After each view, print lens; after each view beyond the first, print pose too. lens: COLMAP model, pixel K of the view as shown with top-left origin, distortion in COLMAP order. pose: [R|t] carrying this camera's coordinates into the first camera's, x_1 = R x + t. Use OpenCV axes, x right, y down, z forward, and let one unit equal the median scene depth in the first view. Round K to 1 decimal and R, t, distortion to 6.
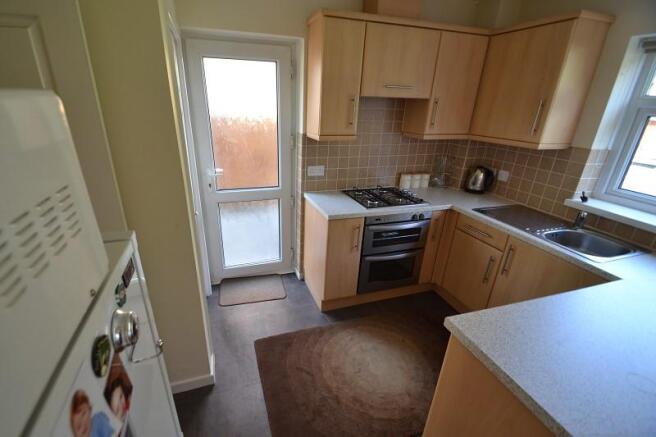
lens RADIAL K [[299.8, 0, 323.0], [0, 299.8, 224.8], [0, 0, 1]] dist [-0.020363, -0.001461]
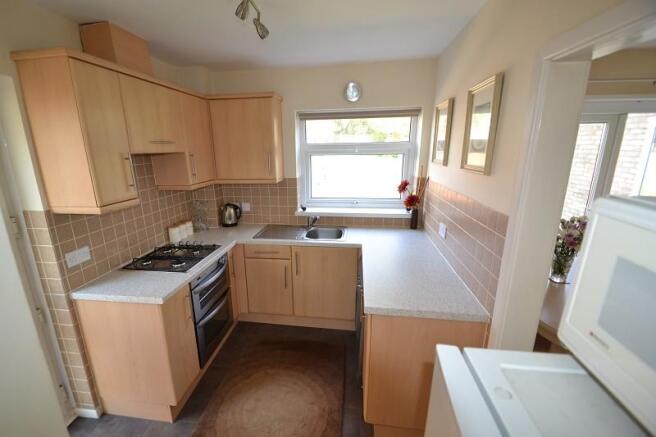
lens RADIAL K [[276.2, 0, 325.9], [0, 276.2, 218.4], [0, 0, 1]] dist [-0.001113, -0.000214]
pose [[0.439522, -0.245466, 0.864041, -0.309472], [0.357770, 0.930179, 0.082264, -0.110773], [-0.823906, 0.272971, 0.496654, 0.180646]]
